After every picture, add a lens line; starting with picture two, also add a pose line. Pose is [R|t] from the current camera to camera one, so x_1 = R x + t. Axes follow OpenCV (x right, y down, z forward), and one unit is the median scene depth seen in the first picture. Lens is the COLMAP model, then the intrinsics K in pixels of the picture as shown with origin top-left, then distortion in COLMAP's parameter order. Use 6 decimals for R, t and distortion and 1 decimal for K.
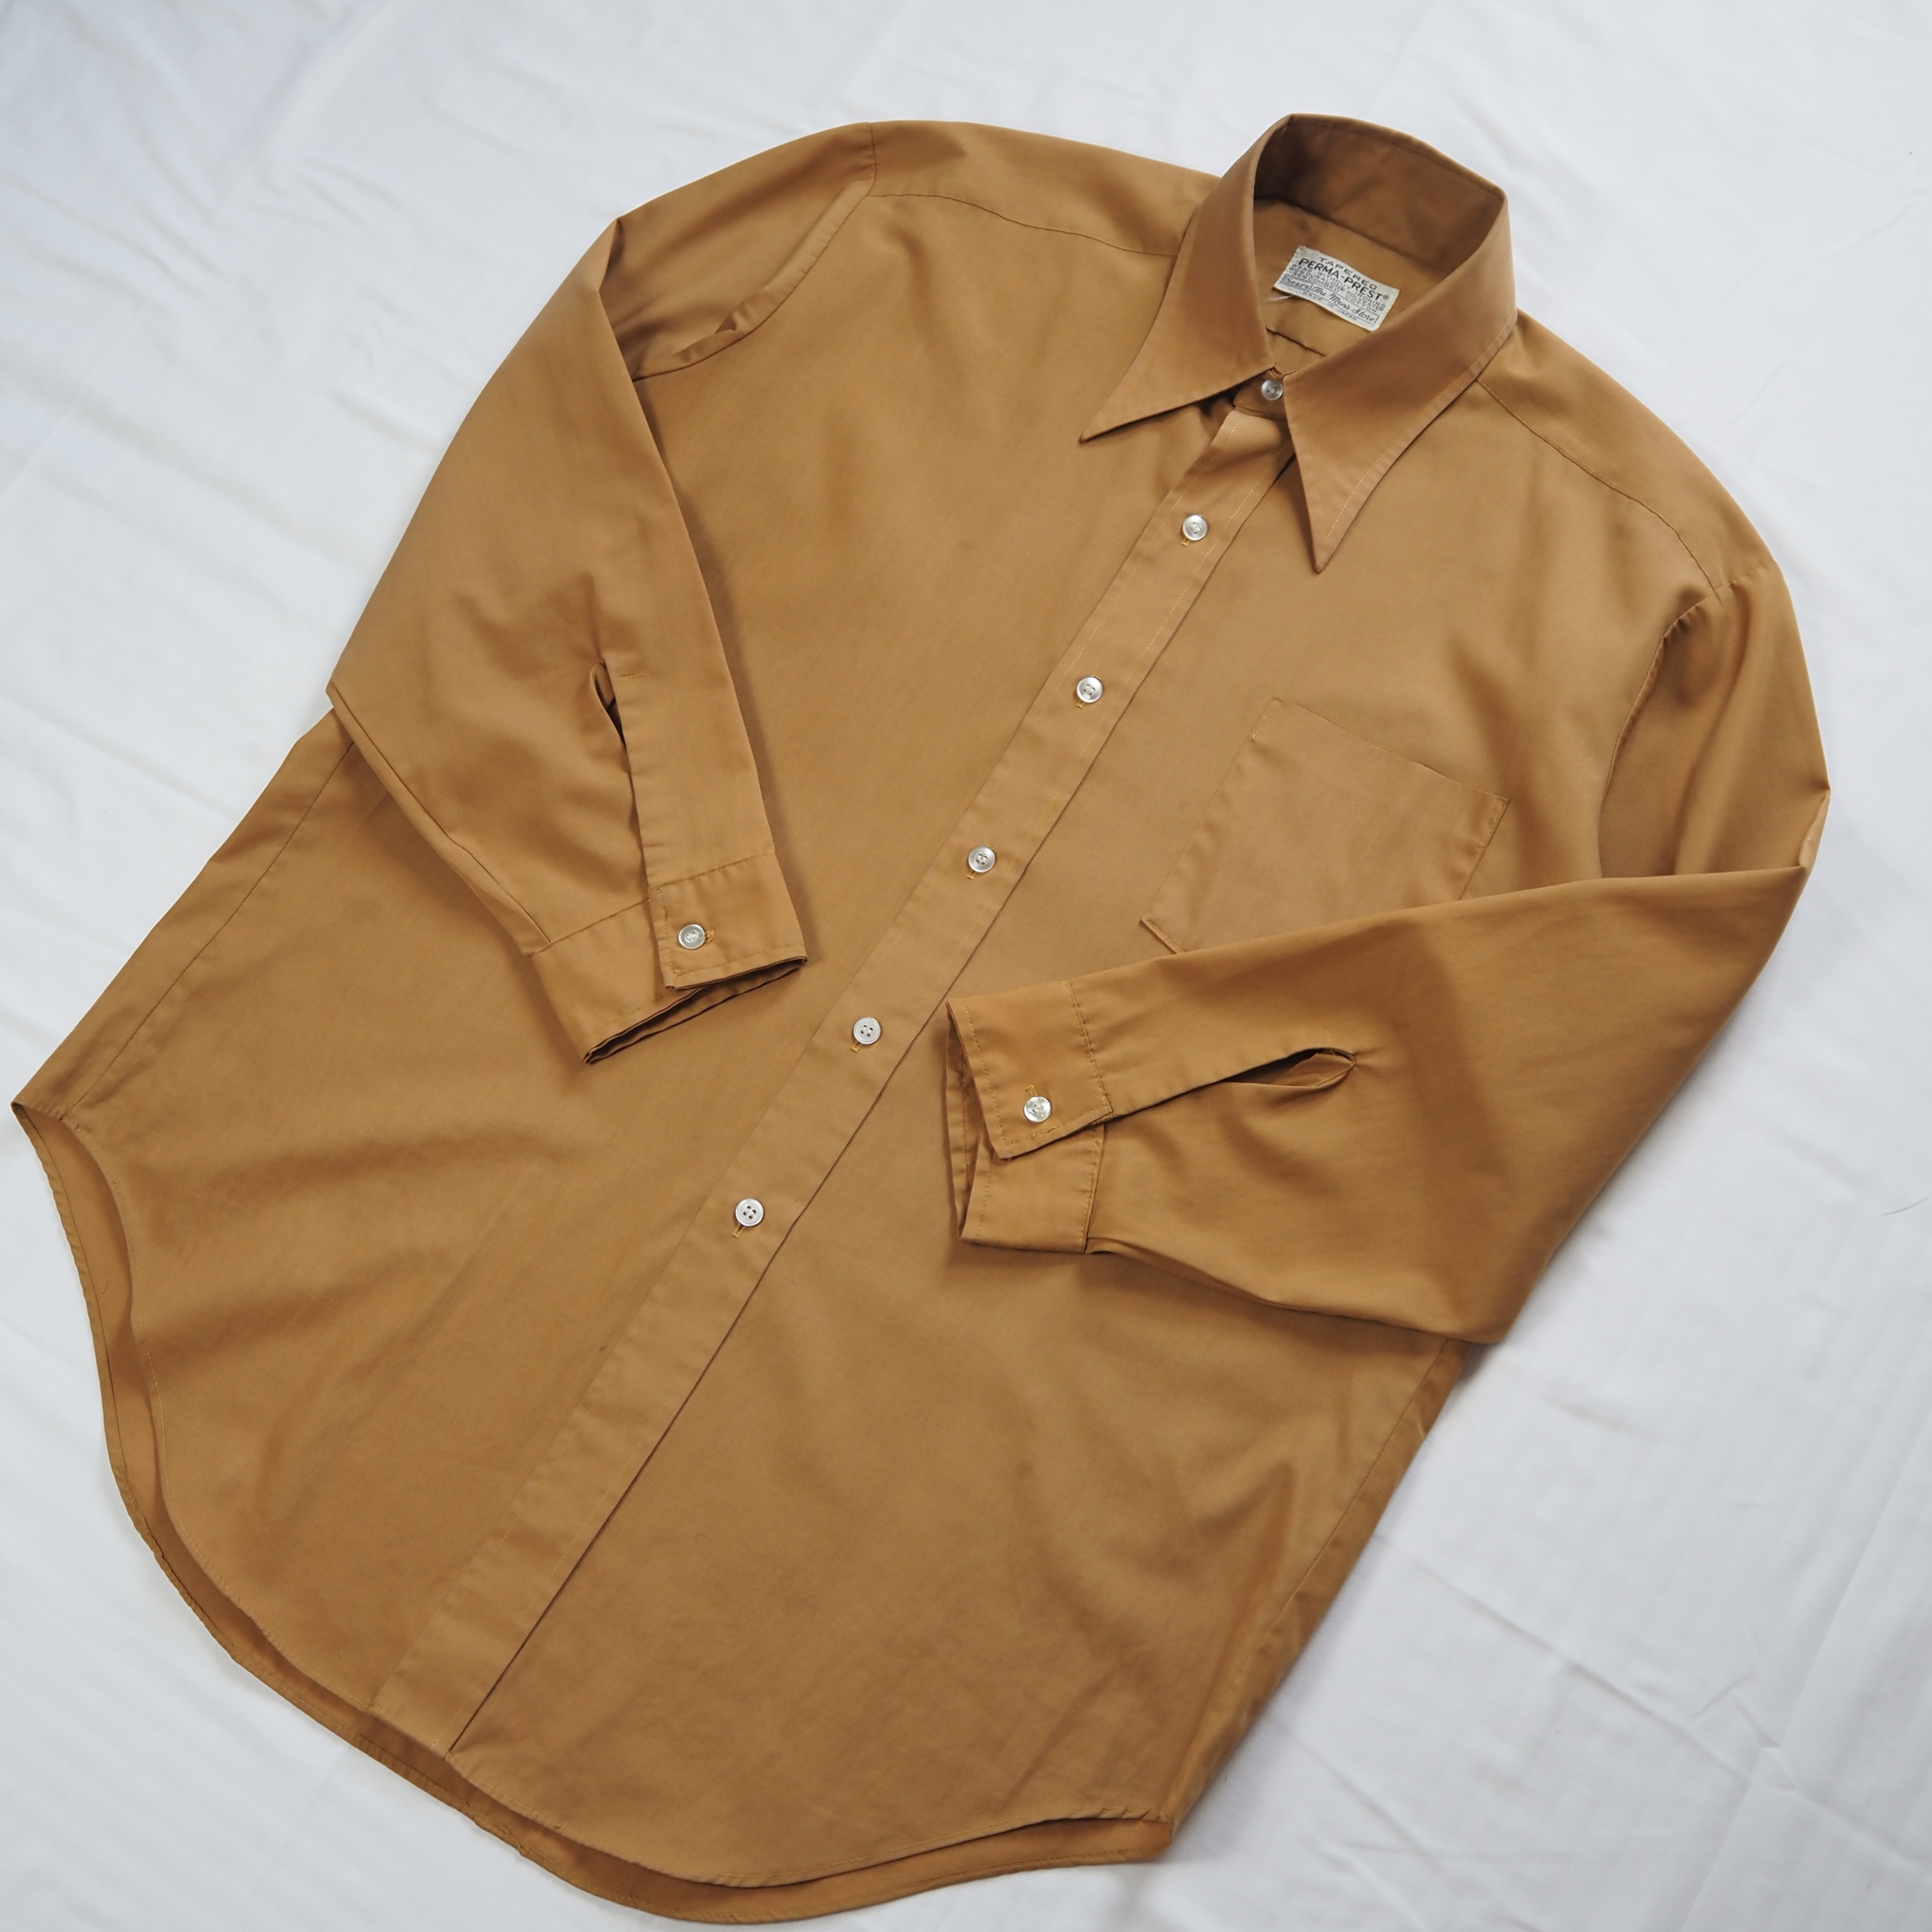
lens RADIAL K [[2453.2, 0, 955.7], [0, 2453.2, 959.9], [0, 0, 1]] dist [-0.034269, 0.000000]
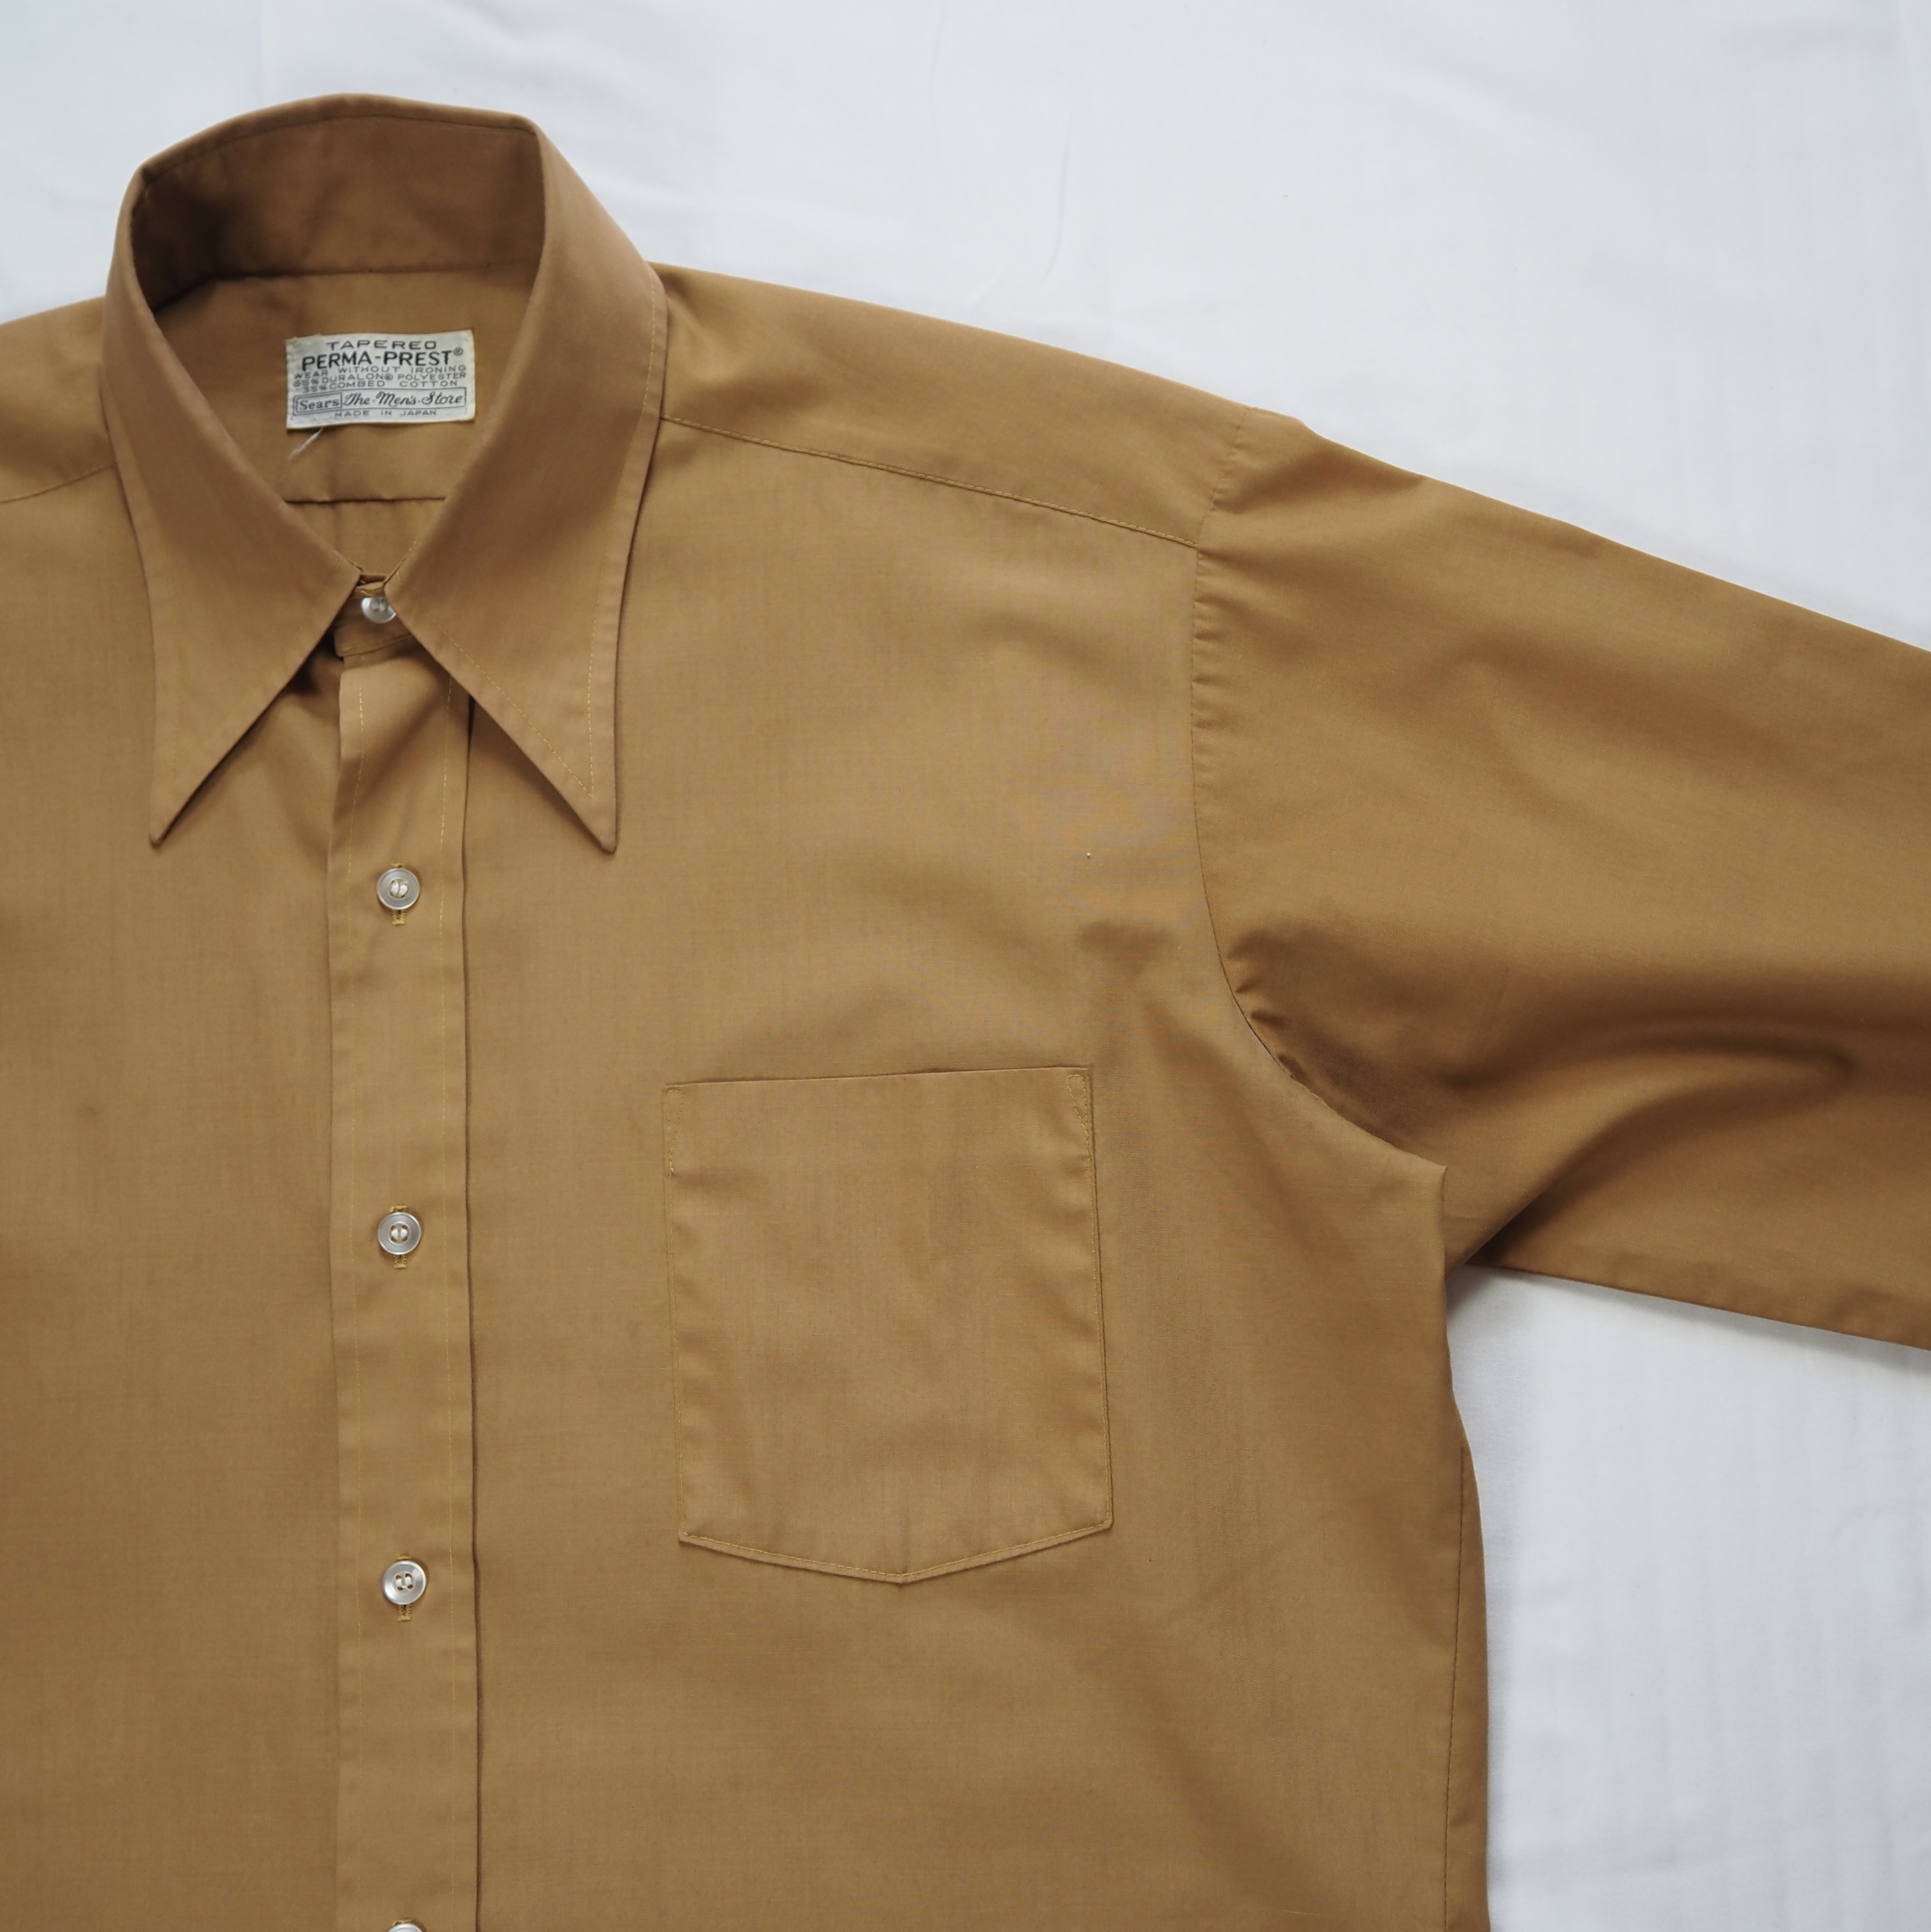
lens RADIAL K [[2452.9, 0, 1071.5], [0, 2452.9, 953.3], [0, 0, 1]] dist [-0.034269, 0.000000]
pose [[0.830883, -0.542438, 0.124071, 0.157301], [0.507045, 0.829903, 0.232739, -0.226965], [-0.229213, -0.130470, 0.964593, 0.389742]]
